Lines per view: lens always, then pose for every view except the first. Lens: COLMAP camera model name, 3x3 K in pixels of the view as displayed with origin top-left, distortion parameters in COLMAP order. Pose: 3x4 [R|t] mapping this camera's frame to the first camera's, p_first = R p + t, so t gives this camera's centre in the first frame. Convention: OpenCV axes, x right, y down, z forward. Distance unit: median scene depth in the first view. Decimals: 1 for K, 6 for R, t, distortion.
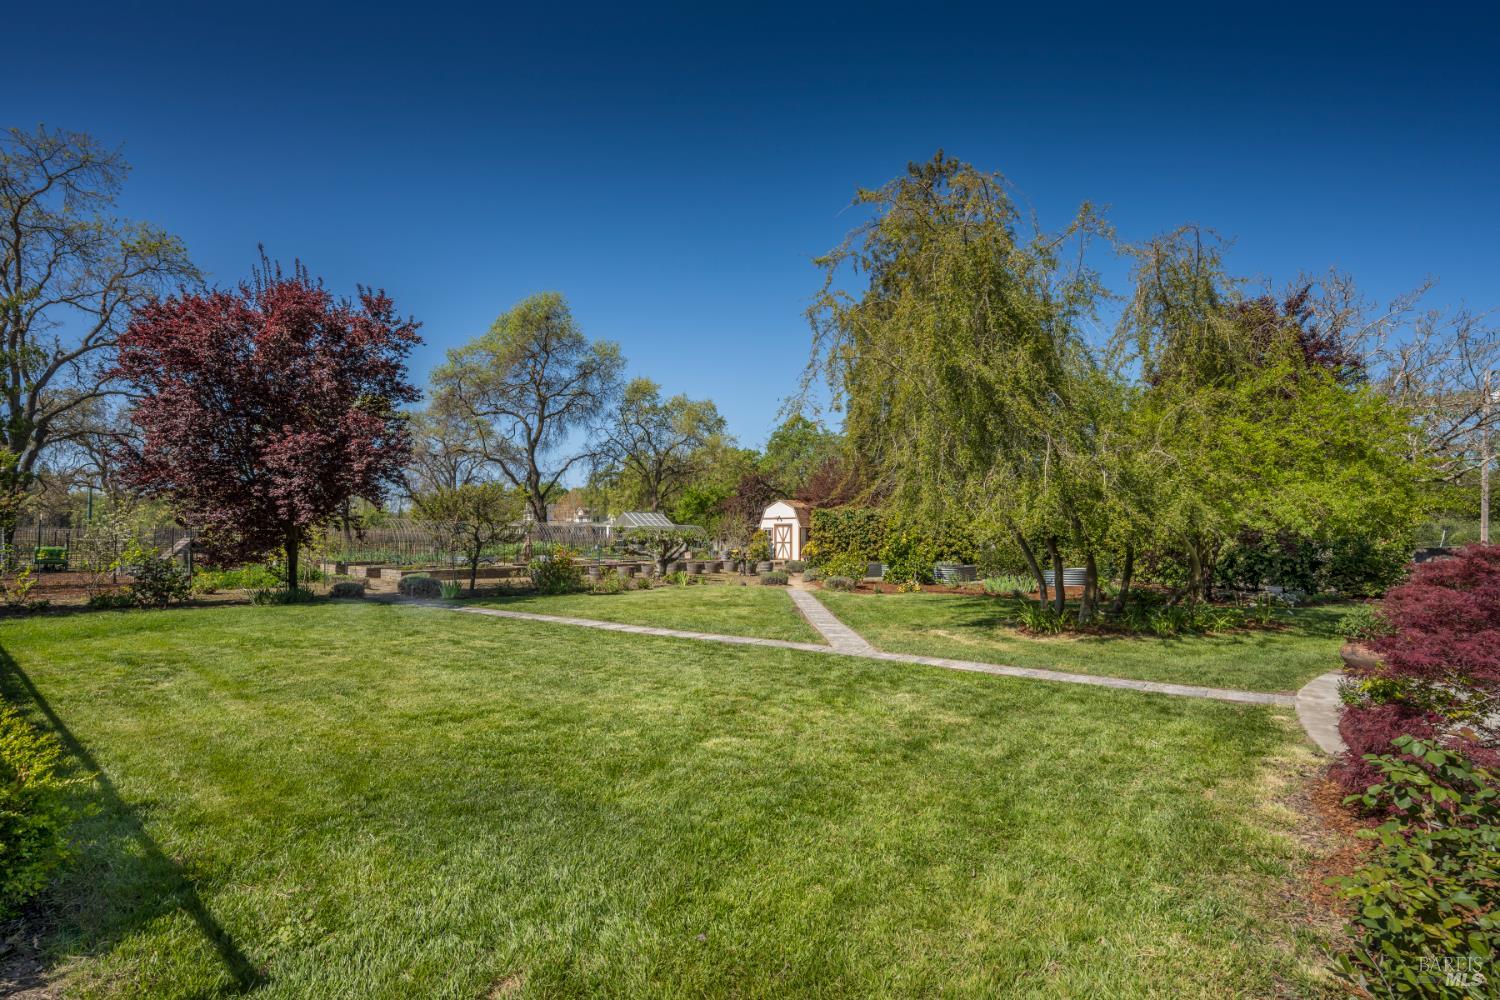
lens RADIAL K [[742.5, 0, 745.7], [0, 742.5, 502.4], [0, 0, 1]] dist [0.000598, -0.000100]
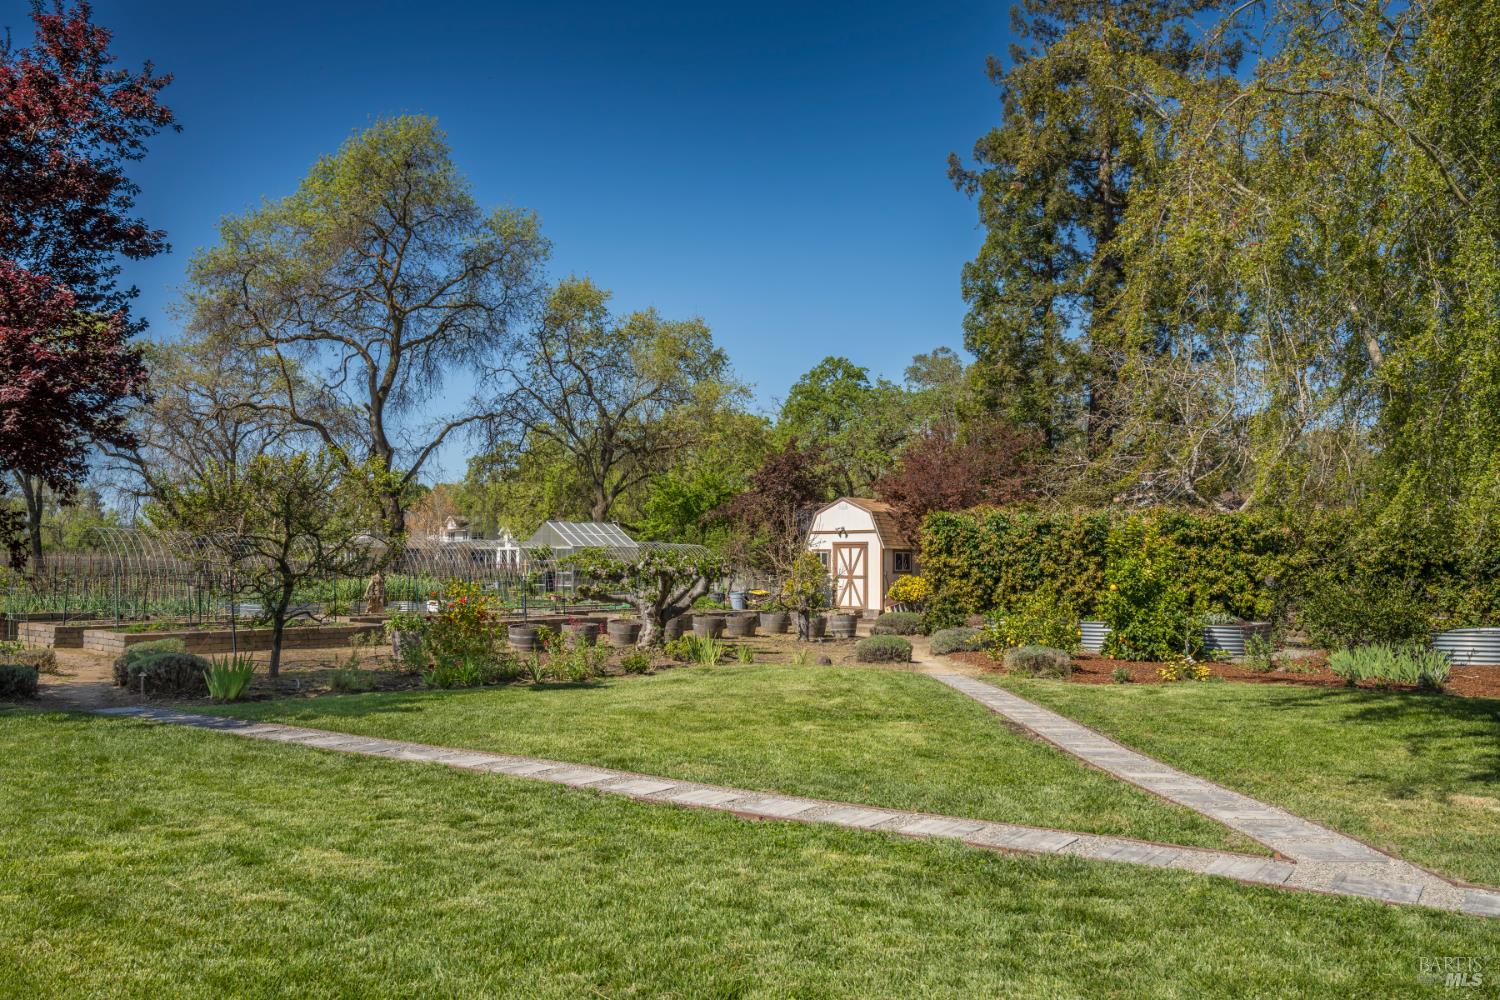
lens RADIAL K [[1242.4, 0, 753.8], [0, 1242.4, 498.2], [0, 0, 1]] dist [-0.006873, 0.003967]
pose [[0.999705, 0.002594, 0.024146, -0.042000], [-0.002364, 0.999952, -0.009527, 0.005815], [-0.024169, 0.009467, 0.999663, 0.102604]]
